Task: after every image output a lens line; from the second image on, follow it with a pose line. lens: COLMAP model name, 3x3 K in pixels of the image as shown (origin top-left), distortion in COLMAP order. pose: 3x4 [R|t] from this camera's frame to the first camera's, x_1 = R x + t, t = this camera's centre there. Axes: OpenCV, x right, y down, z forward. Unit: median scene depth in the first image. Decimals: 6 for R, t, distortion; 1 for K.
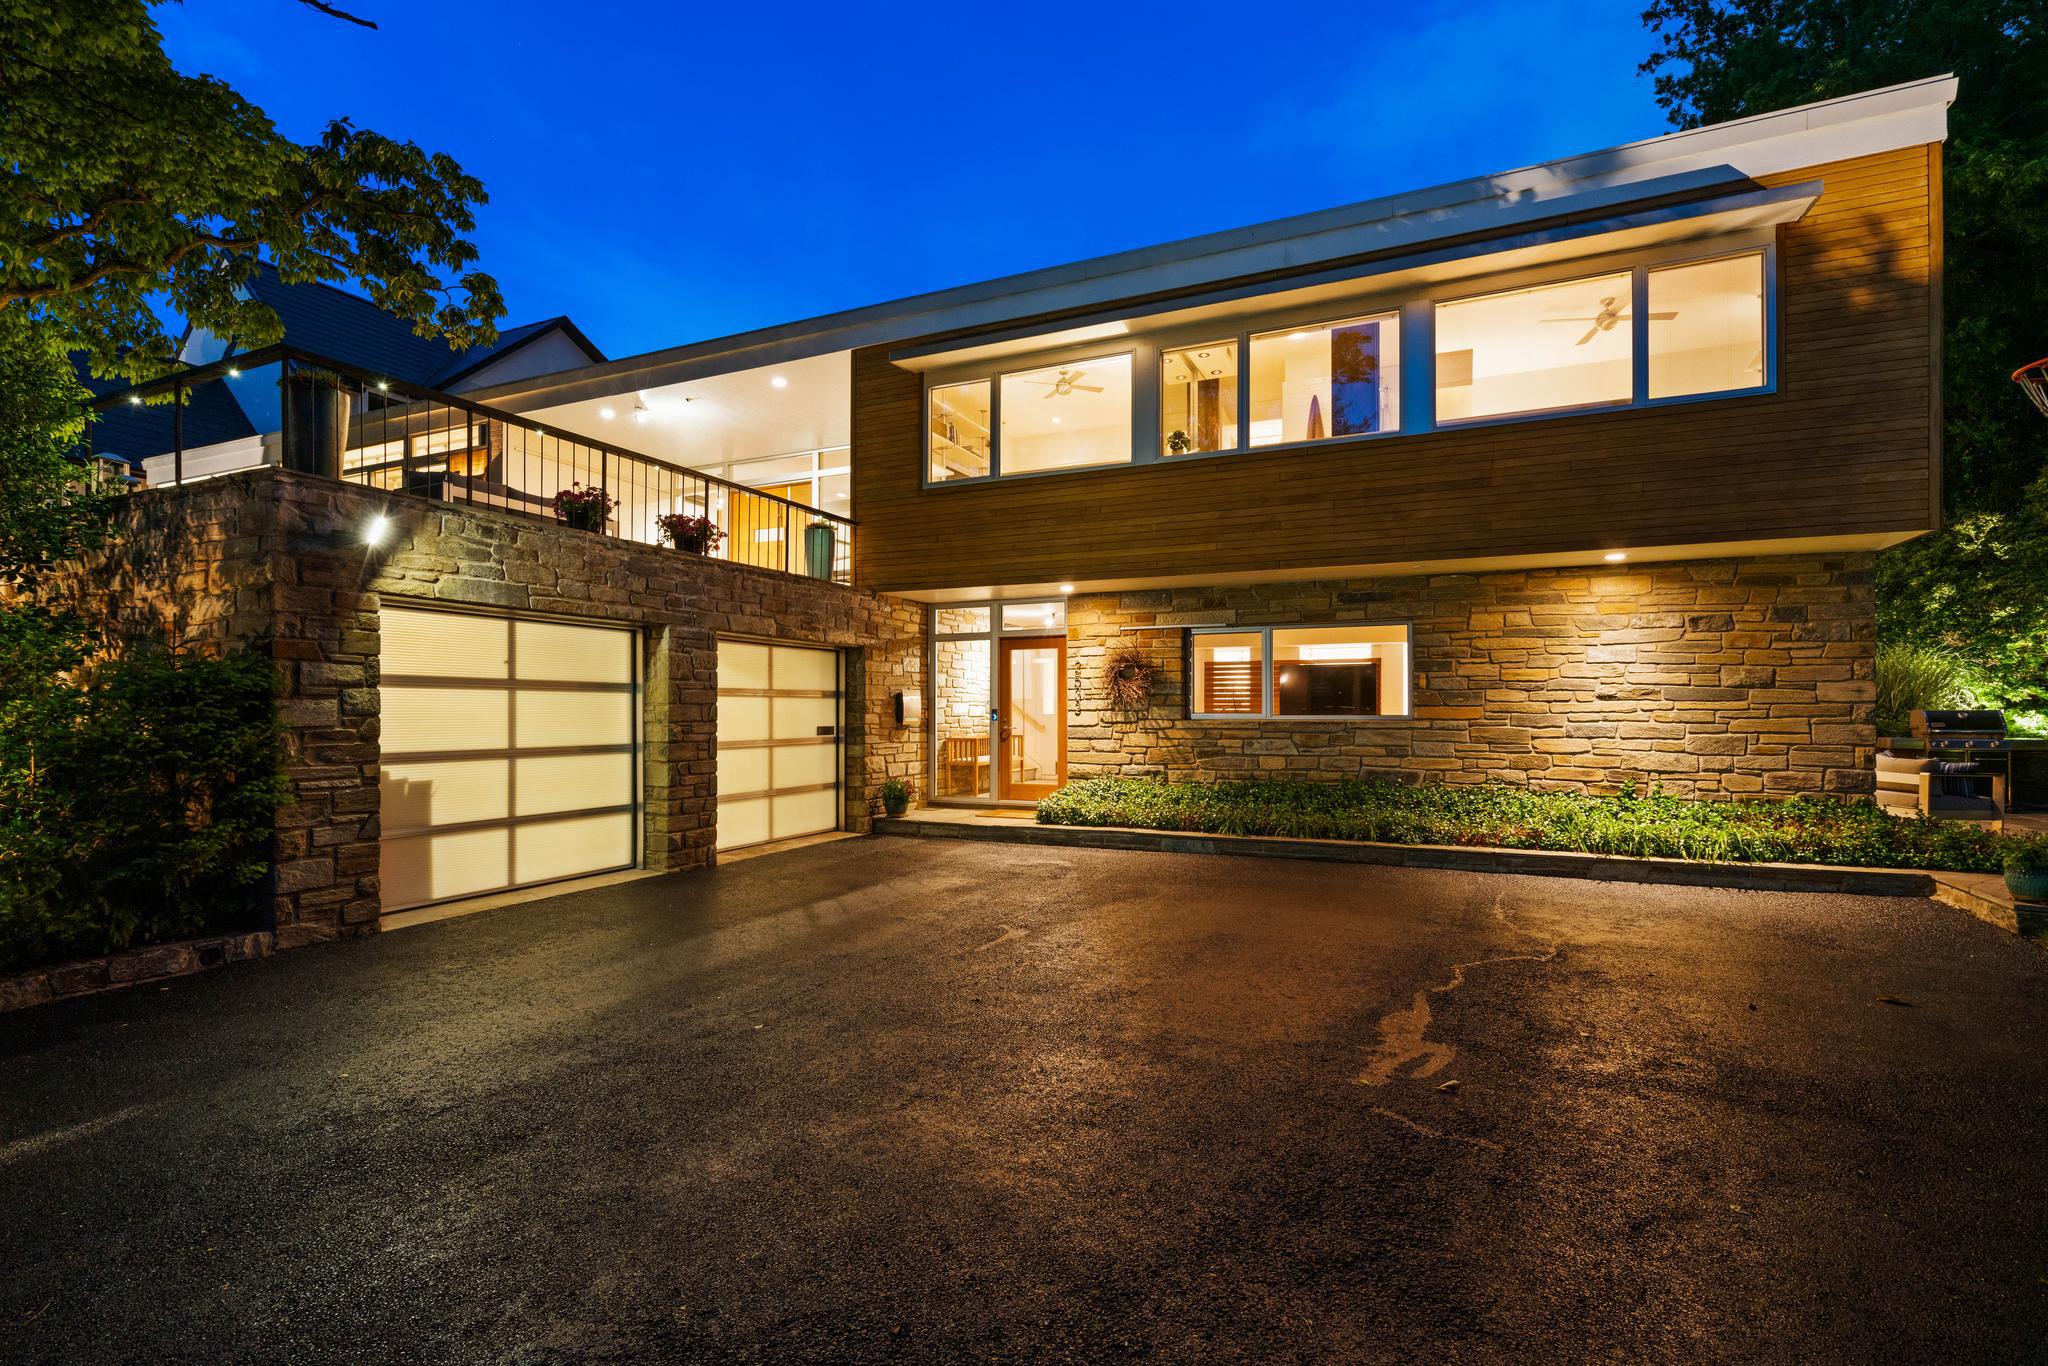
lens RADIAL K [[889.4, 0, 1024.0], [0, 889.4, 683.0], [0, 0, 1]] dist [-0.000817, 0.000203]
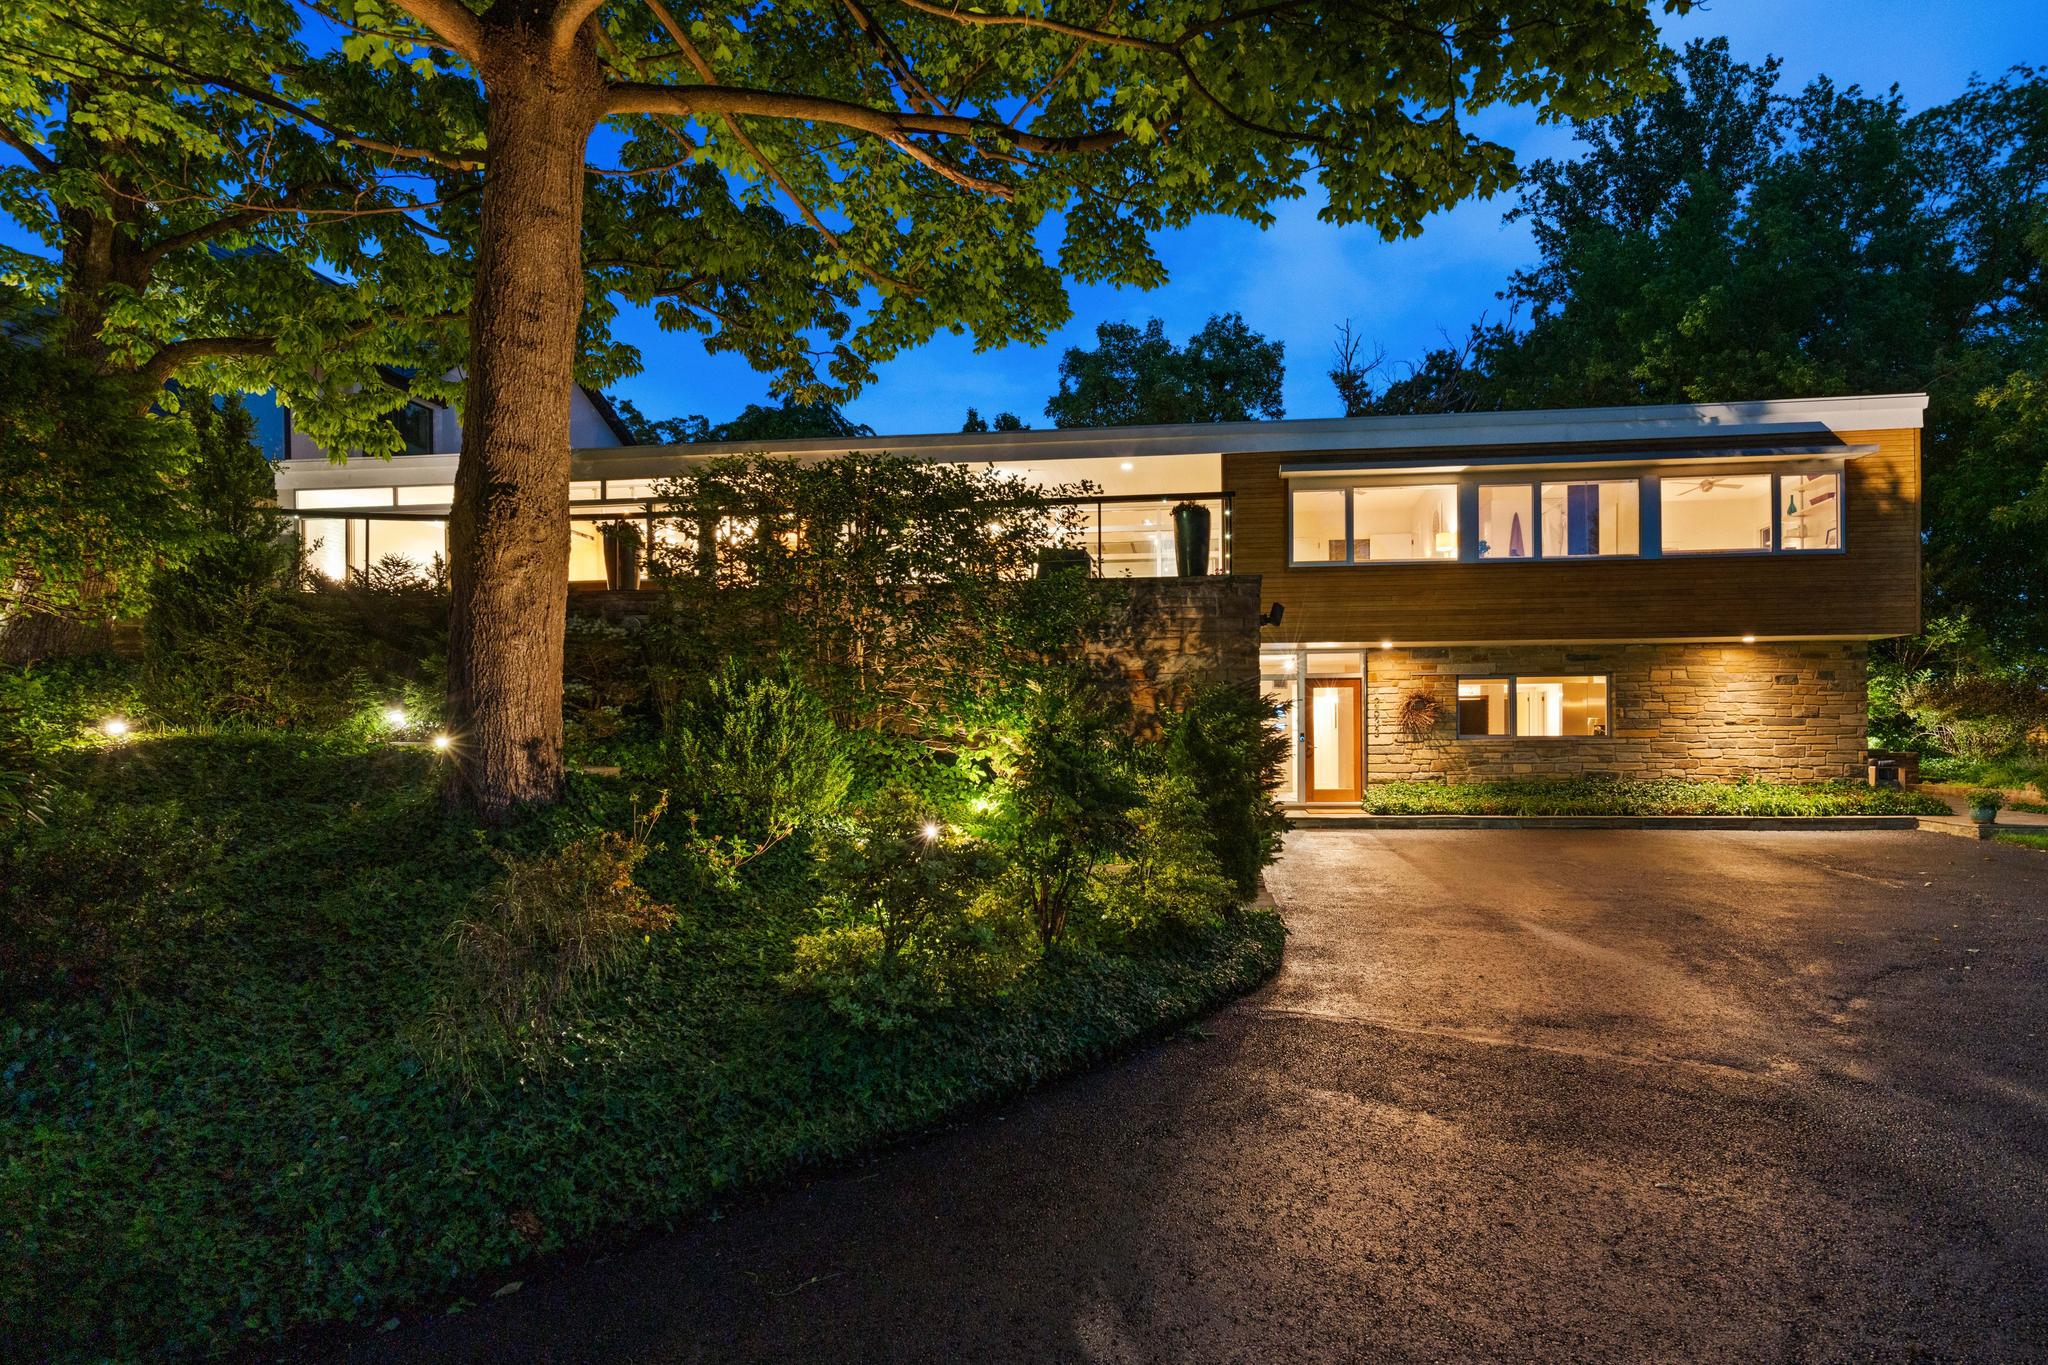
lens RADIAL K [[977.0, 0, 1026.1], [0, 977.0, 710.0], [0, 0, 1]] dist [-0.000361, -0.000110]
pose [[0.955923, 0.004207, 0.293586, -1.108092], [-0.003612, 0.999990, -0.002571, 0.000744], [-0.293594, 0.001397, 0.955929, -0.337928]]
